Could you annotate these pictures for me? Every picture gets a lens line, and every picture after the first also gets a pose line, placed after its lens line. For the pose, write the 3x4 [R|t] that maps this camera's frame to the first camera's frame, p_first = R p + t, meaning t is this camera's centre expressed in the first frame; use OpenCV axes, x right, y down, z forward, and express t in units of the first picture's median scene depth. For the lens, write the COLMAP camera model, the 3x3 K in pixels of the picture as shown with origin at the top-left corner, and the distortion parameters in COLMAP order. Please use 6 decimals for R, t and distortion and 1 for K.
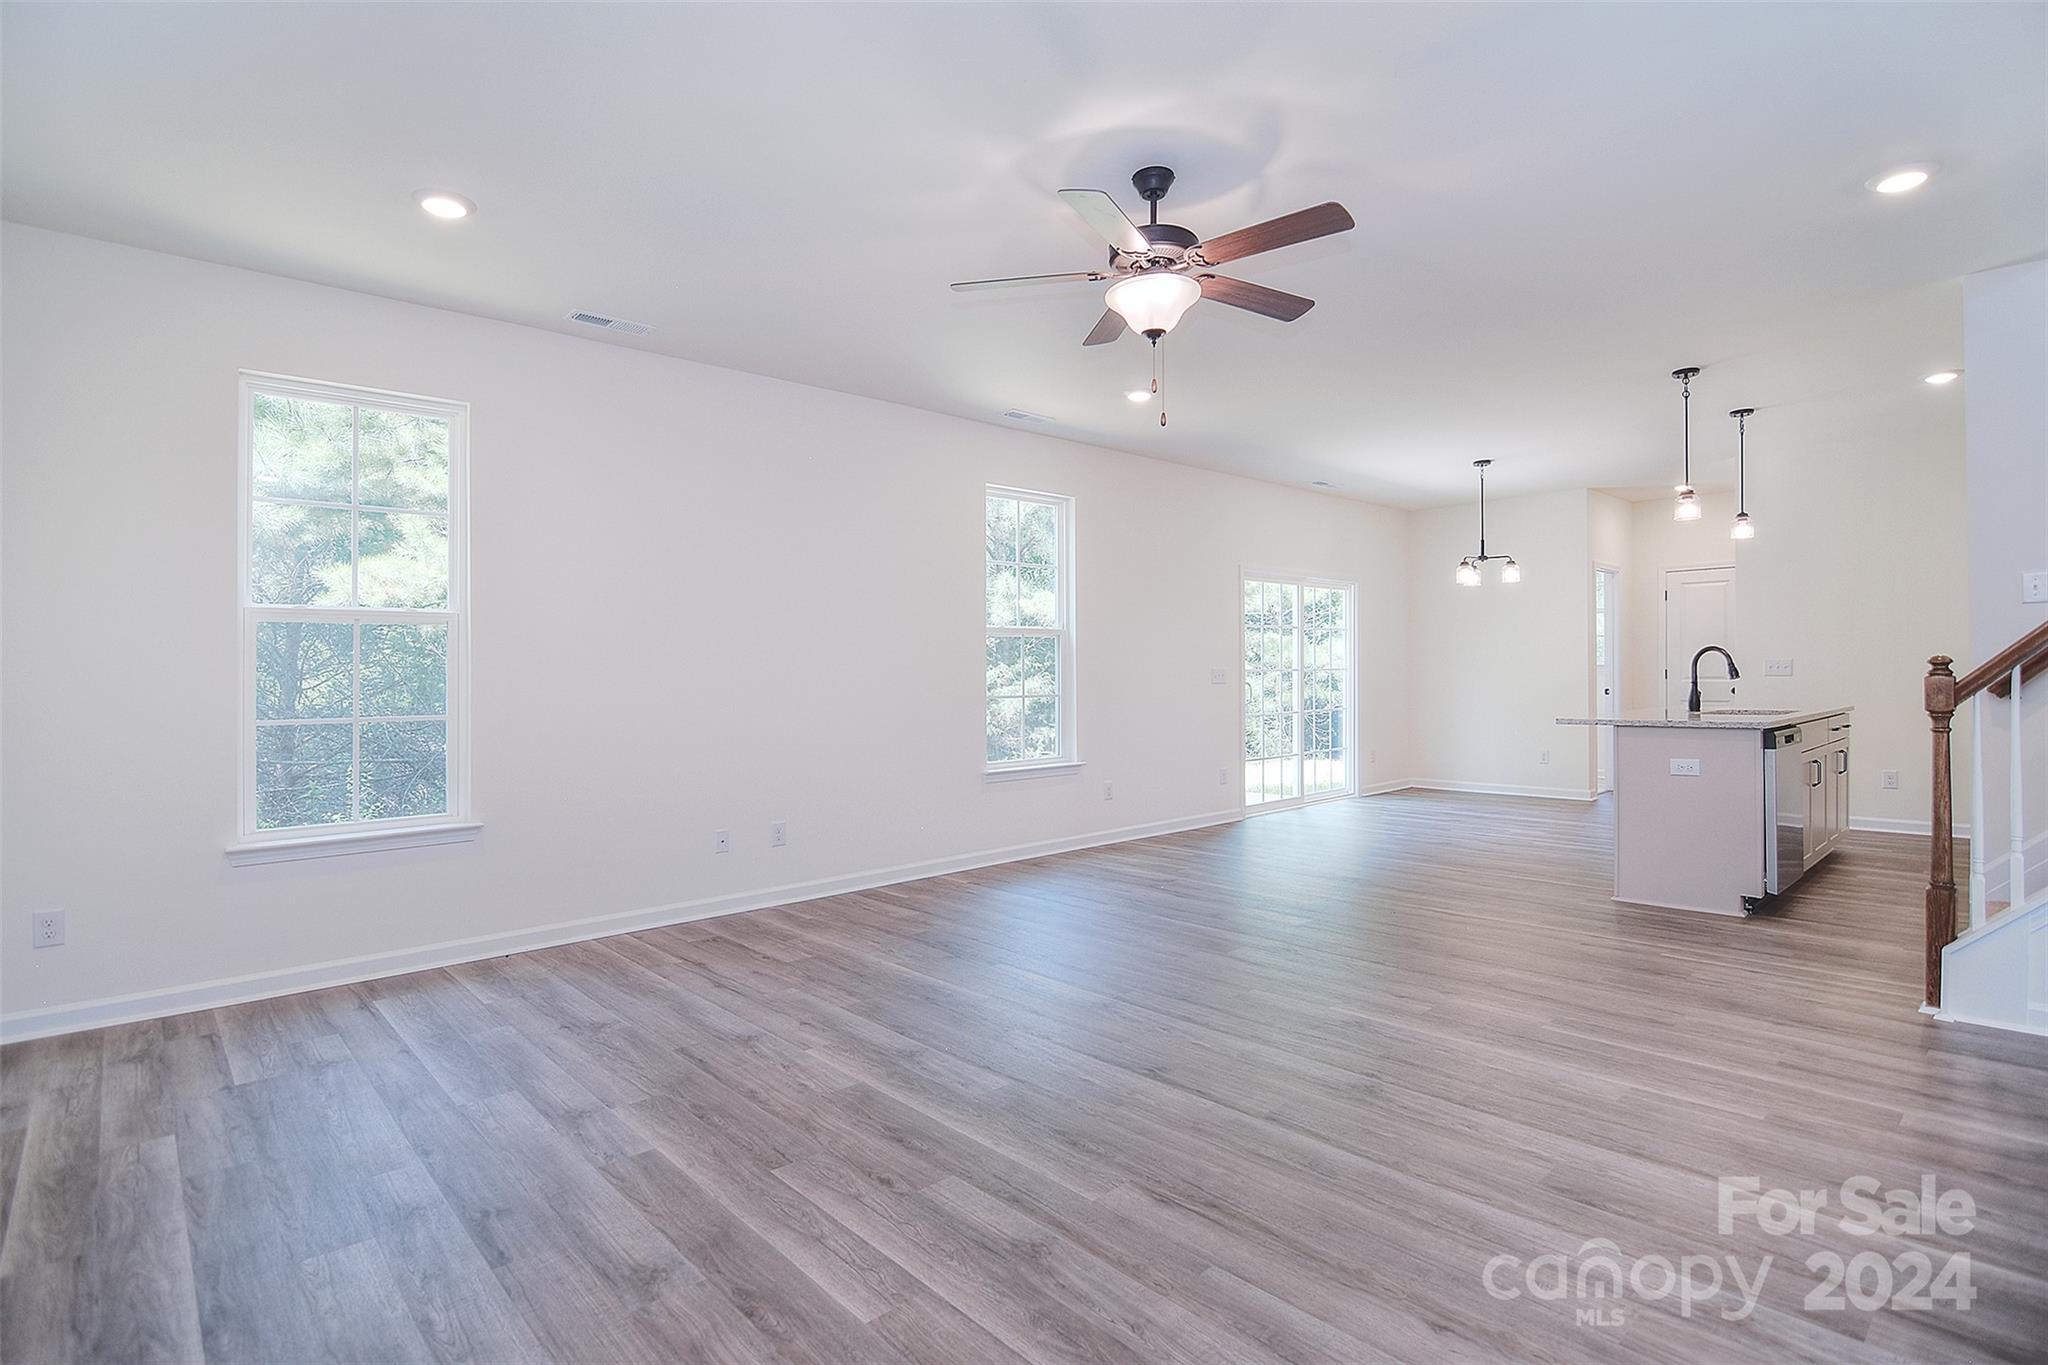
lens RADIAL K [[991.1, 0, 1033.4], [0, 991.1, 669.9], [0, 0, 1]] dist [-0.006615, -0.007576]
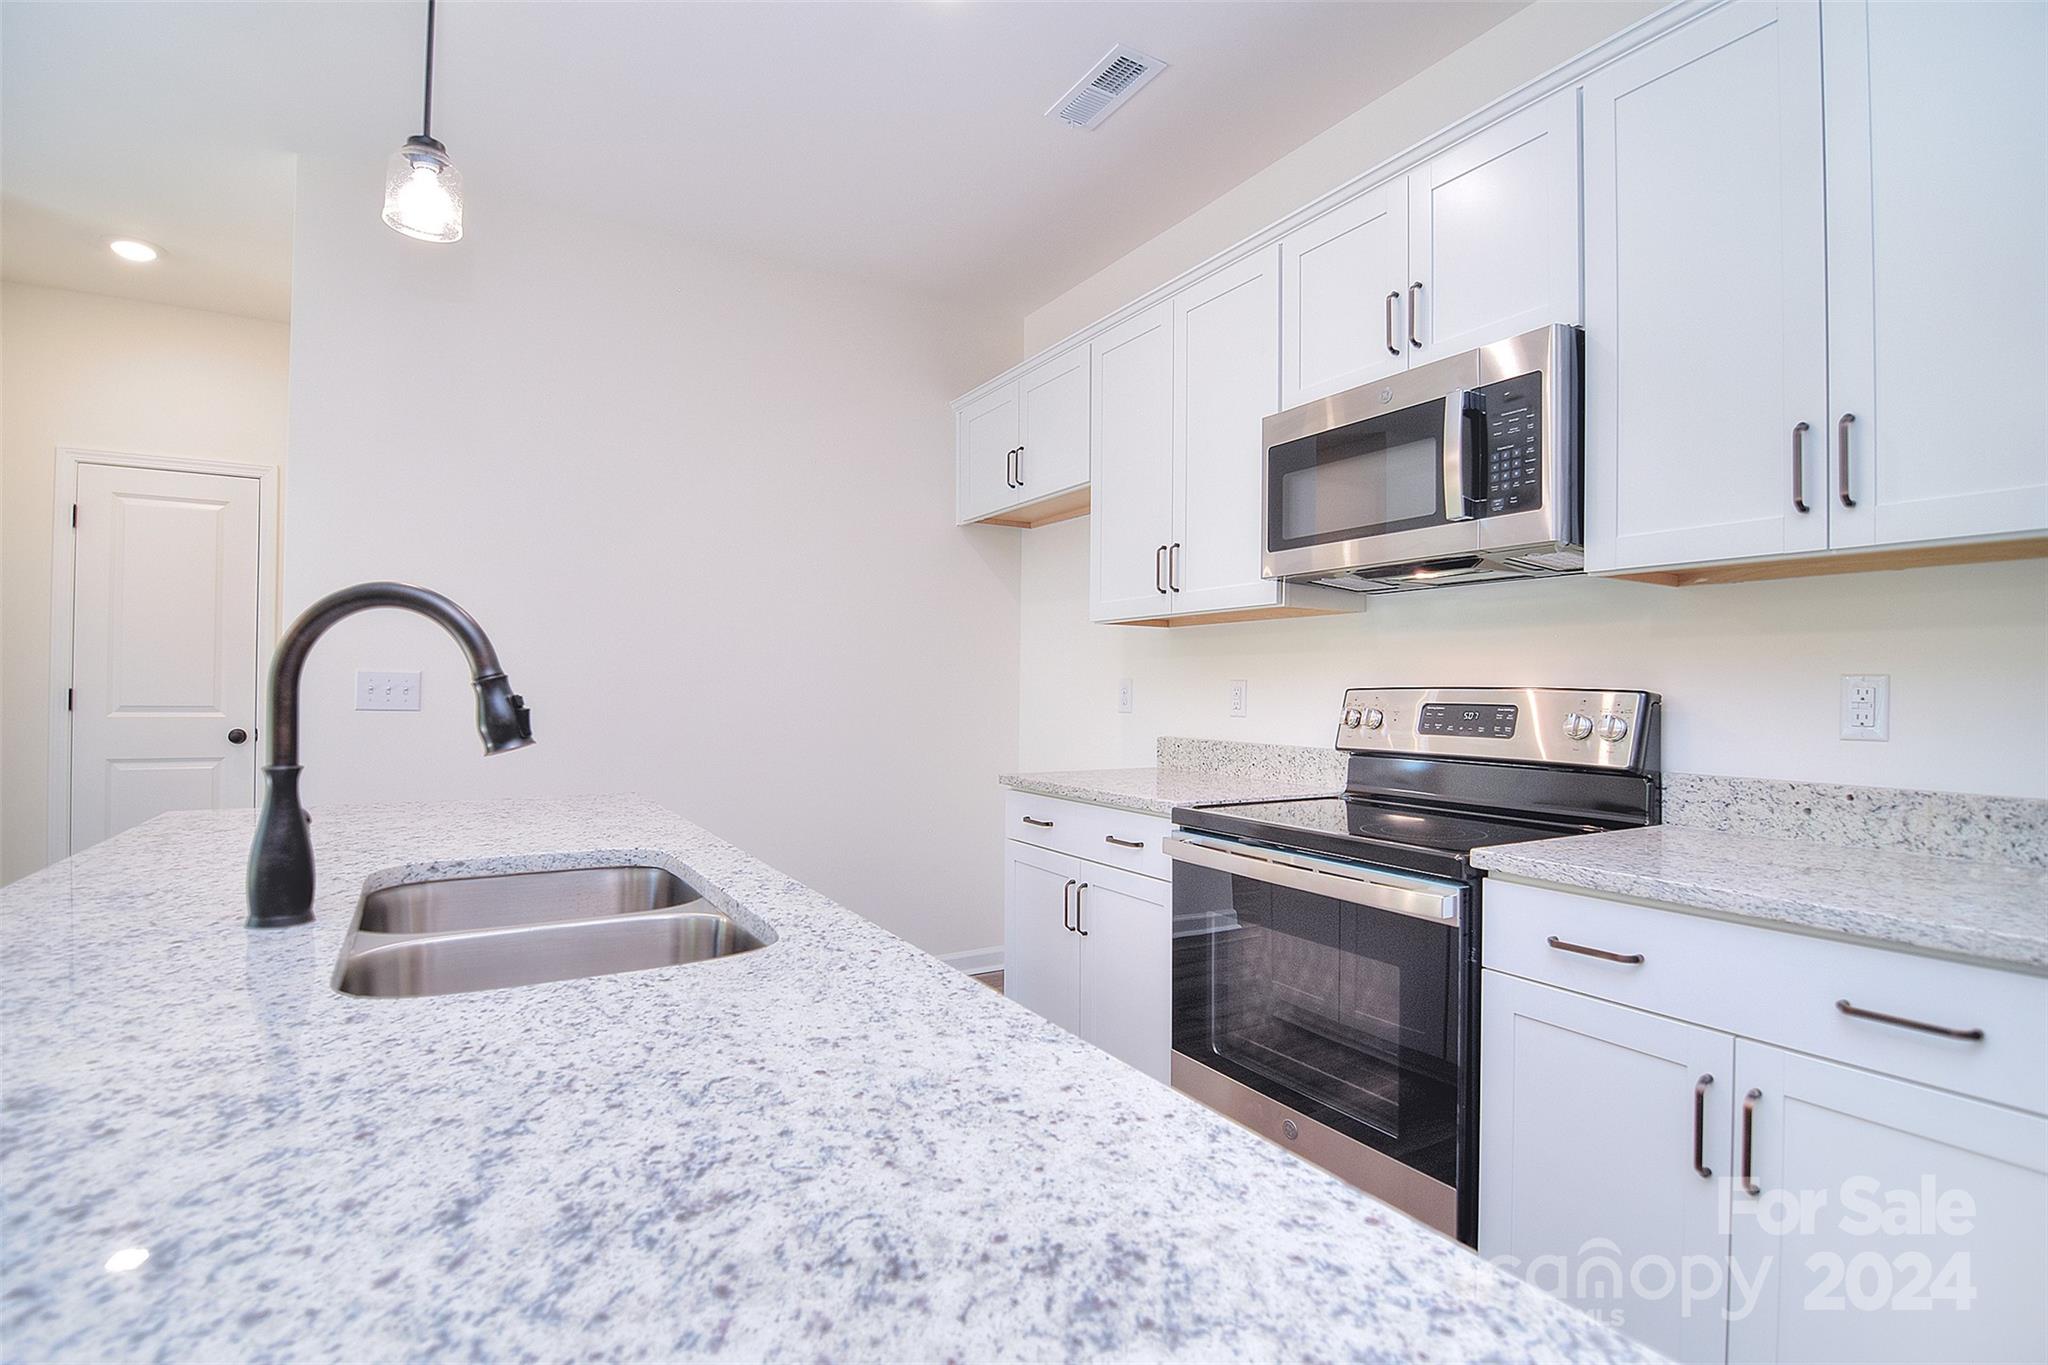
lens RADIAL K [[991.1, 0, 1033.3], [0, 991.1, 687.8], [0, 0, 1]] dist [-0.006615, -0.007576]
pose [[0.205843, 0.017689, 0.978425, 1.096537], [-0.016189, 0.999761, -0.014669, -0.005508], [-0.978451, -0.012821, 0.206081, 1.744755]]
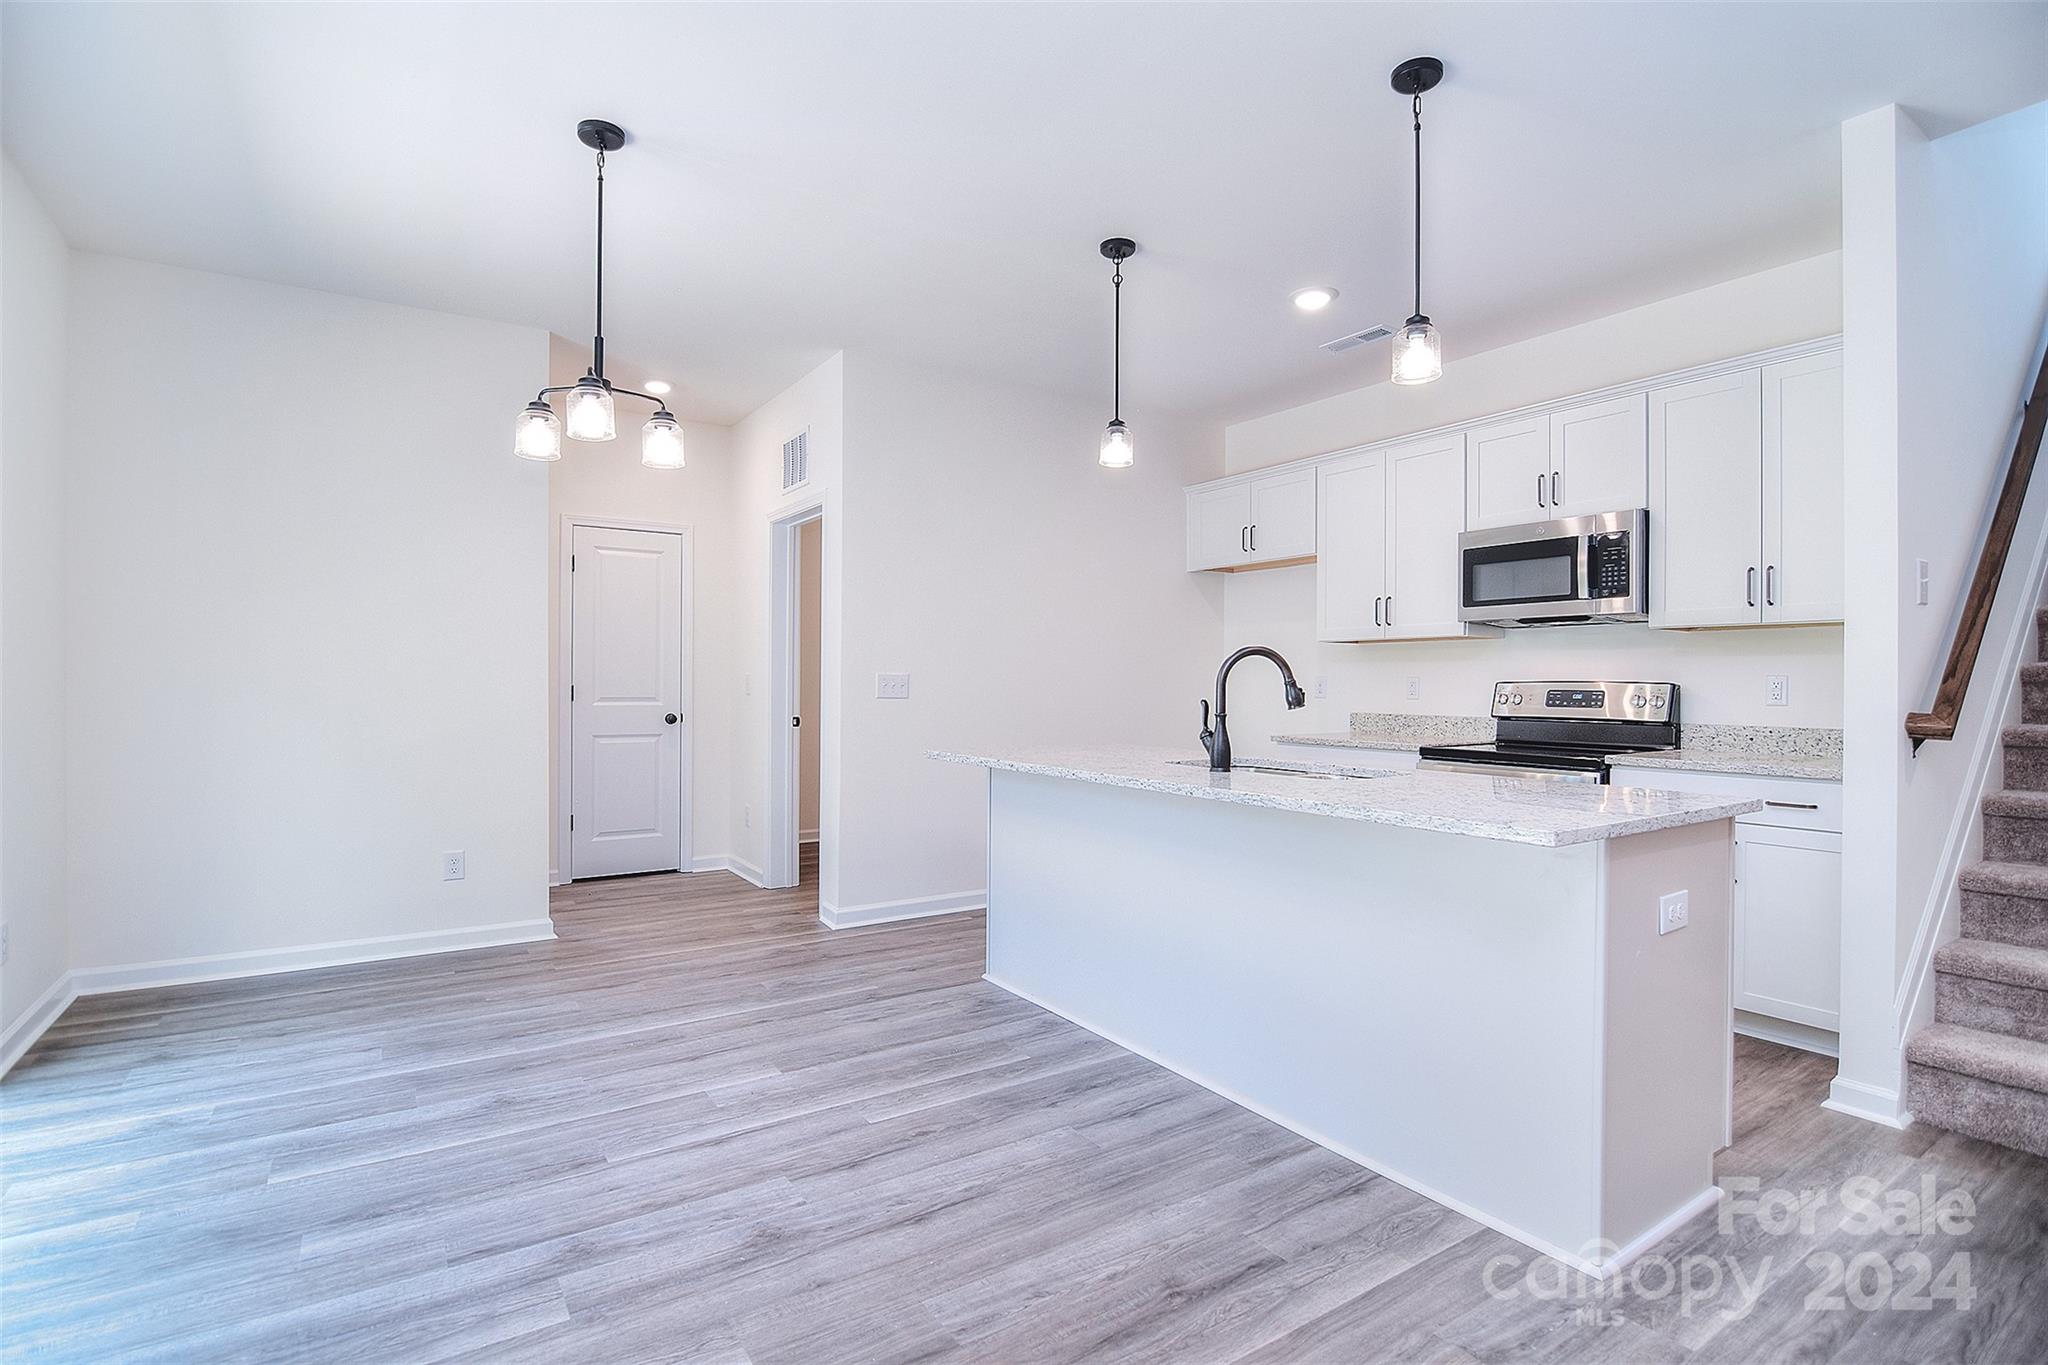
lens RADIAL K [[991.1, 0, 1036.0], [0, 991.1, 687.2], [0, 0, 1]] dist [-0.006615, -0.007576]
pose [[0.156435, 0.008780, 0.987649, 0.308789], [-0.010640, 0.999917, -0.007204, 0.005311], [-0.987631, -0.009381, 0.156516, 2.156457]]
